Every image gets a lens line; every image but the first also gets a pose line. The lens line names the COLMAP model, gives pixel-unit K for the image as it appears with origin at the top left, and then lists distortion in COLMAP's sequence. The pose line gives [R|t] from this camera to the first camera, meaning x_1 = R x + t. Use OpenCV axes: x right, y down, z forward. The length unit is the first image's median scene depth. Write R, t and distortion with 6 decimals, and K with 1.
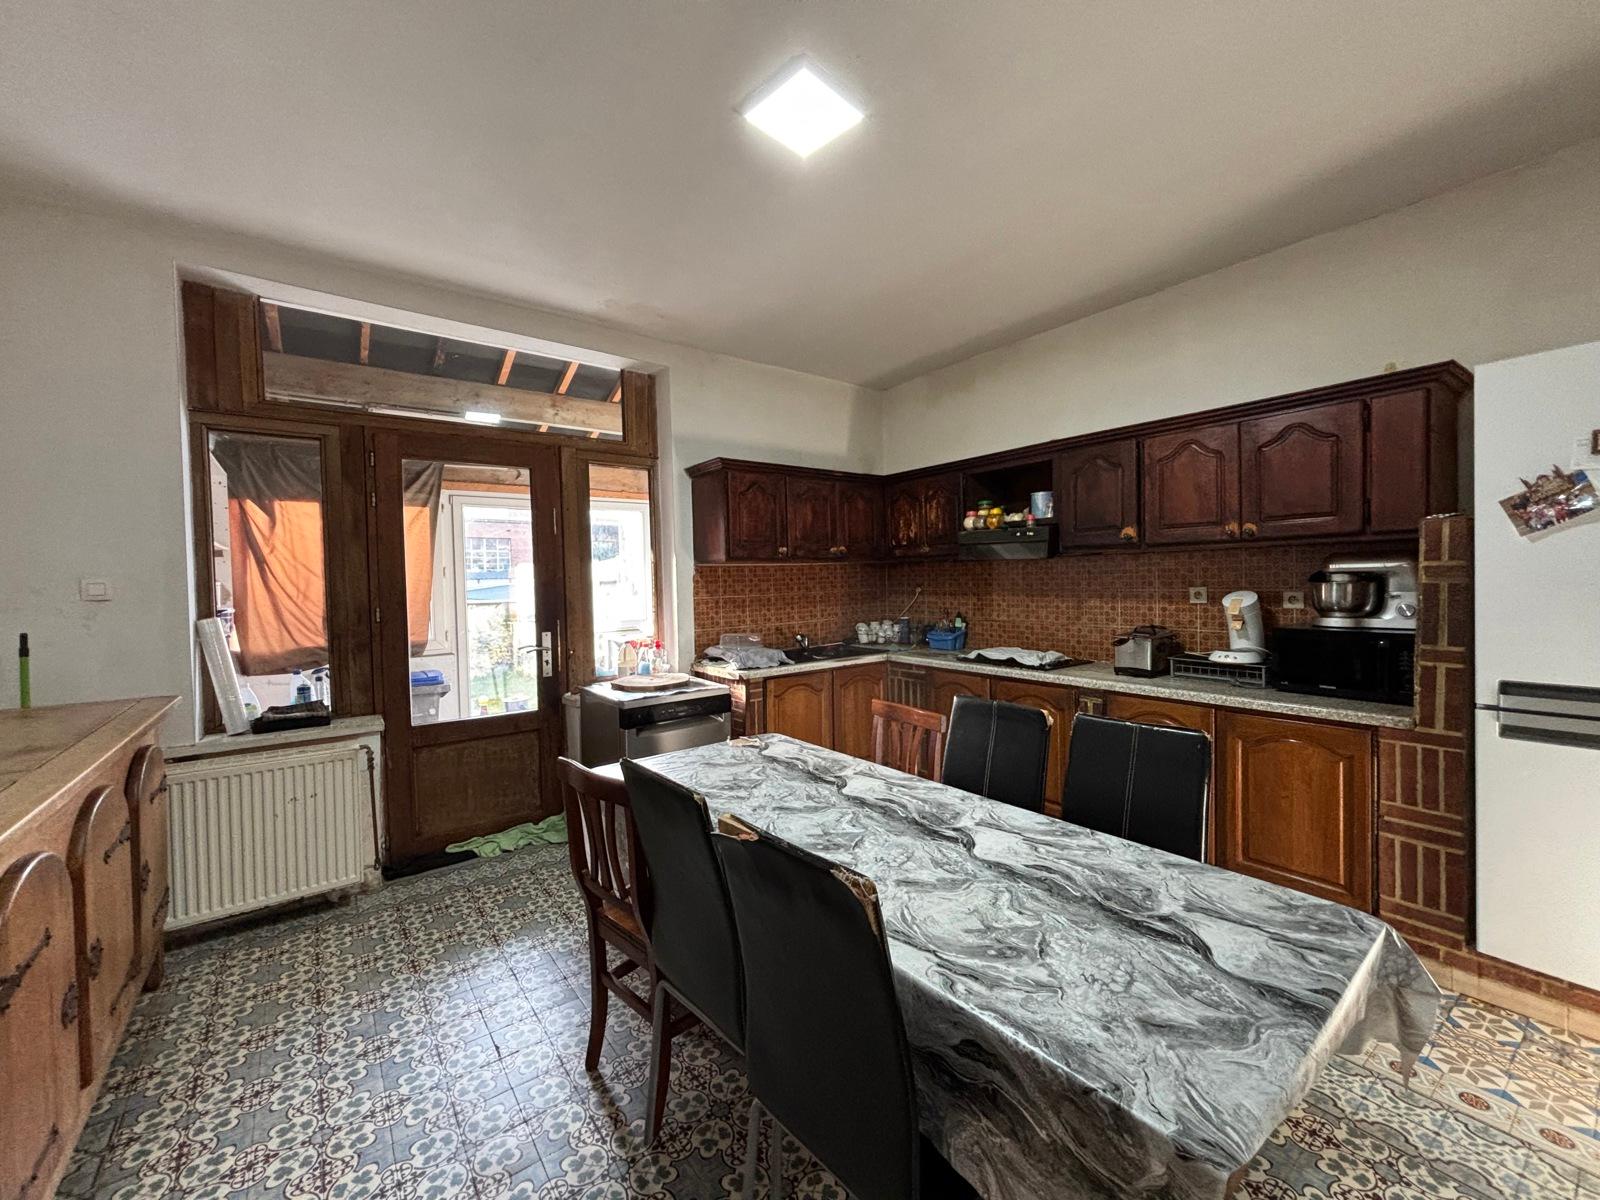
lens RADIAL K [[646.1, 0, 791.0], [0, 646.1, 597.6], [0, 0, 1]] dist [0.002372, -0.000289]
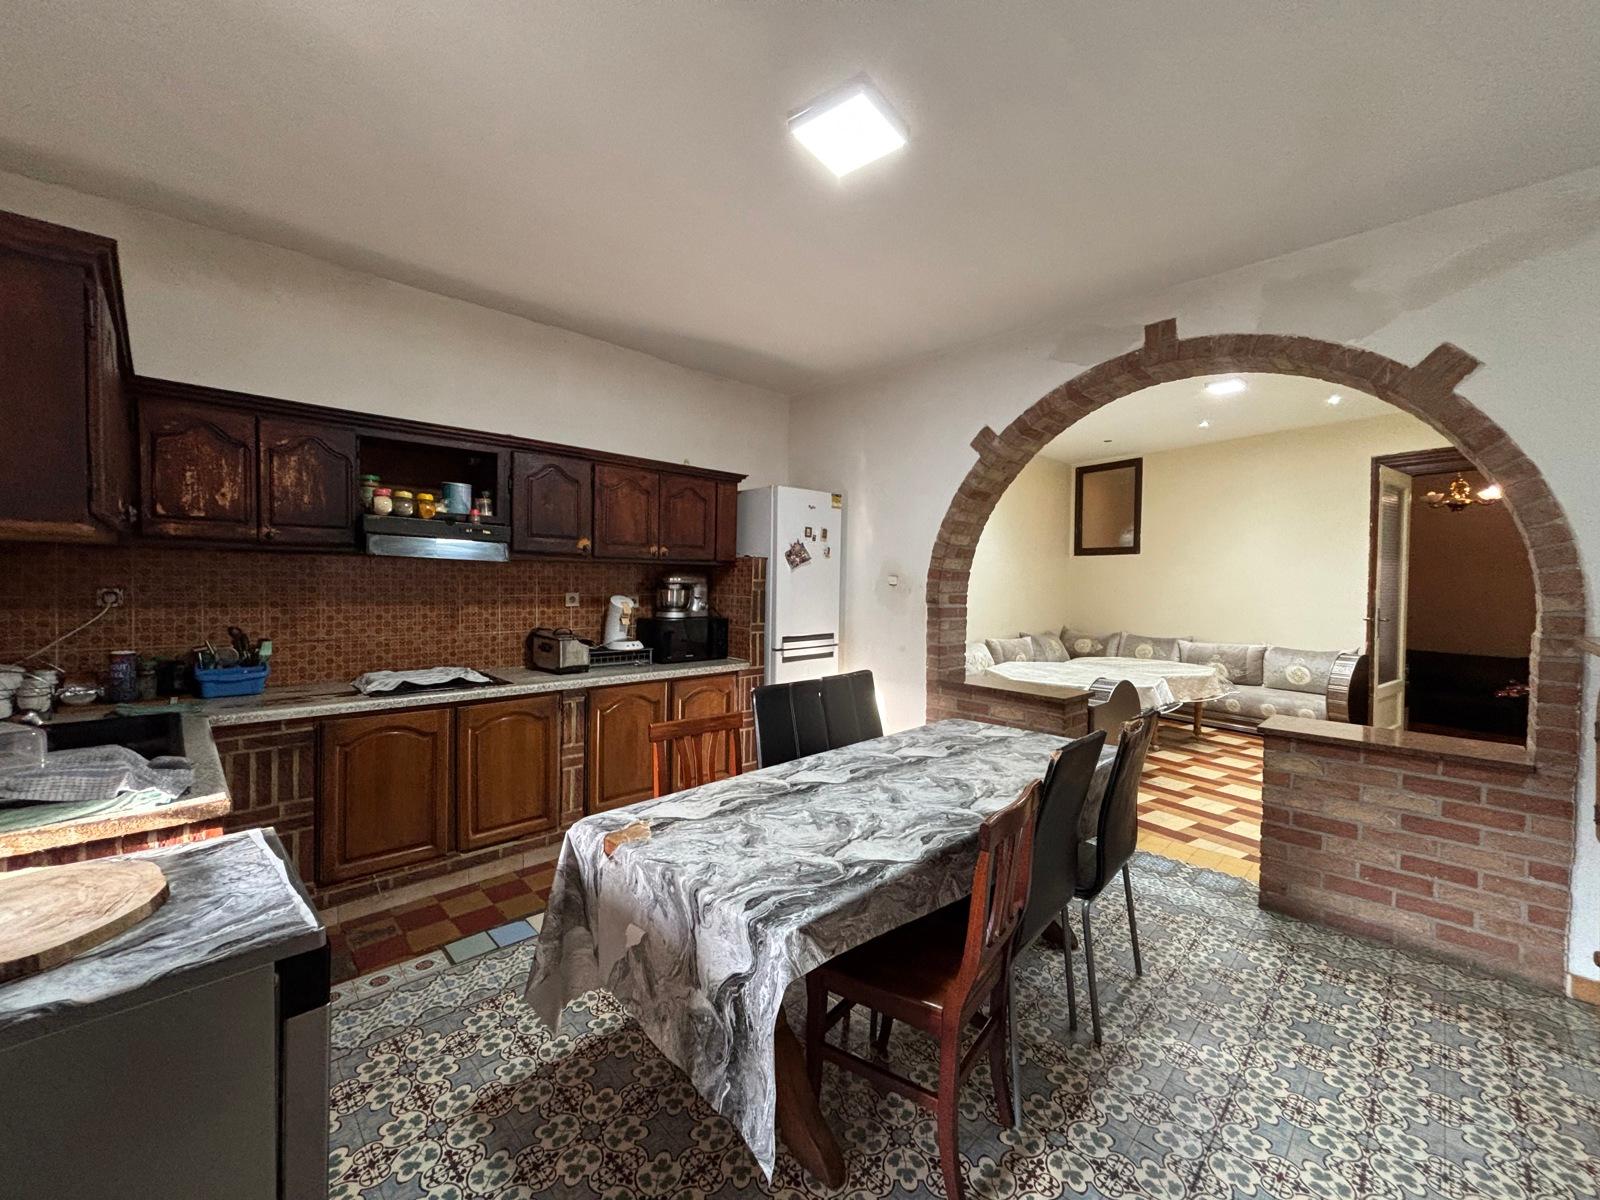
lens RADIAL K [[646.1, 0, 803.3], [0, 646.1, 599.1], [0, 0, 1]] dist [0.002372, -0.000289]
pose [[-0.158518, -0.010475, 0.987300, -0.784605], [0.016066, 0.999784, 0.013187, -0.017137], [-0.987225, 0.017952, -0.158316, 0.986636]]
